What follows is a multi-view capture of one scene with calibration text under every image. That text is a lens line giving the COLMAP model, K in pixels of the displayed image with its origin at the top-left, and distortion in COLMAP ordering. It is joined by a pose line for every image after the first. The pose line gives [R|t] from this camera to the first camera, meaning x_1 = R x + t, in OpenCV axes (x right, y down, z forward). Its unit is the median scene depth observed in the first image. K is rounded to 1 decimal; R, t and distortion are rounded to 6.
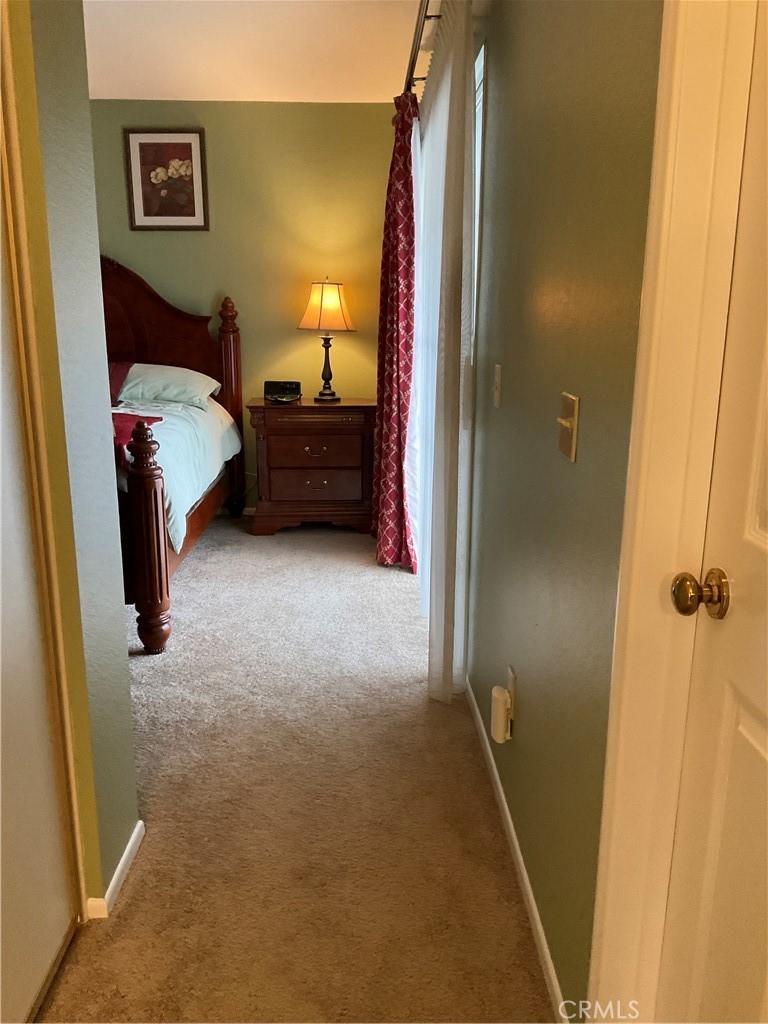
lens RADIAL K [[854.6, 0, 384.0], [0, 854.6, 512.0], [0, 0, 1]] dist [0.108804, -0.220813]
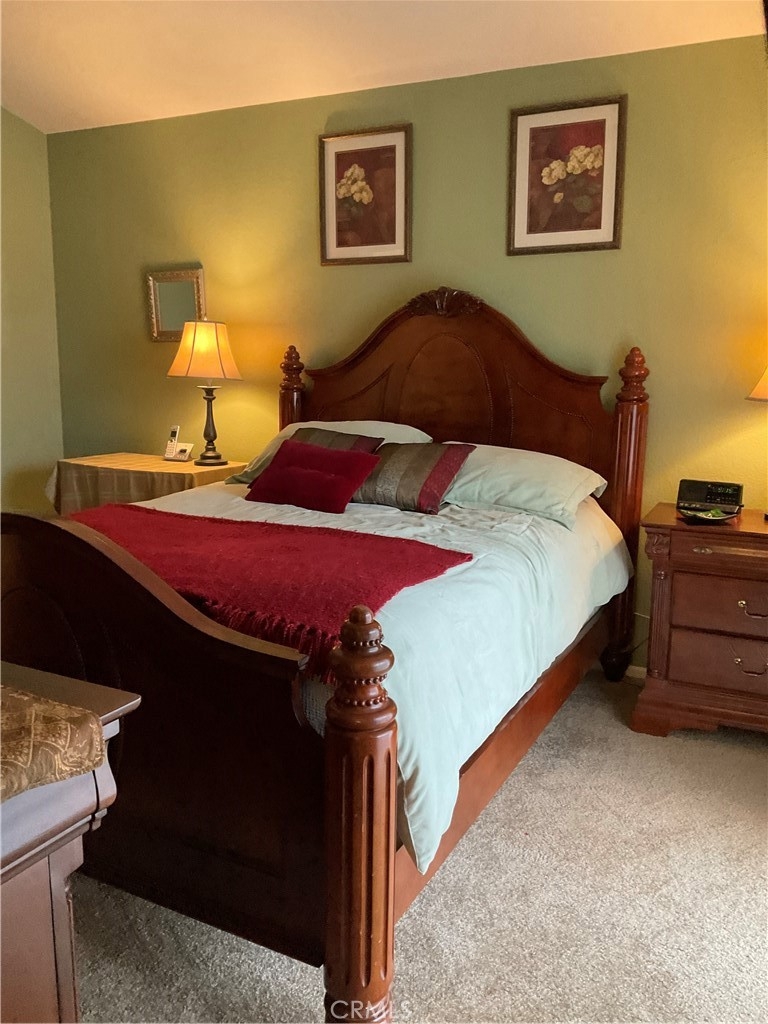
lens RADIAL K [[854.6, 0, 384.0], [0, 854.6, 512.0], [0, 0, 1]] dist [0.108804, -0.220813]
pose [[0.877955, 0.091854, -0.469849, -0.032092], [-0.116438, 0.992921, -0.023463, -0.091583], [0.464367, 0.075308, 0.882435, 0.357248]]
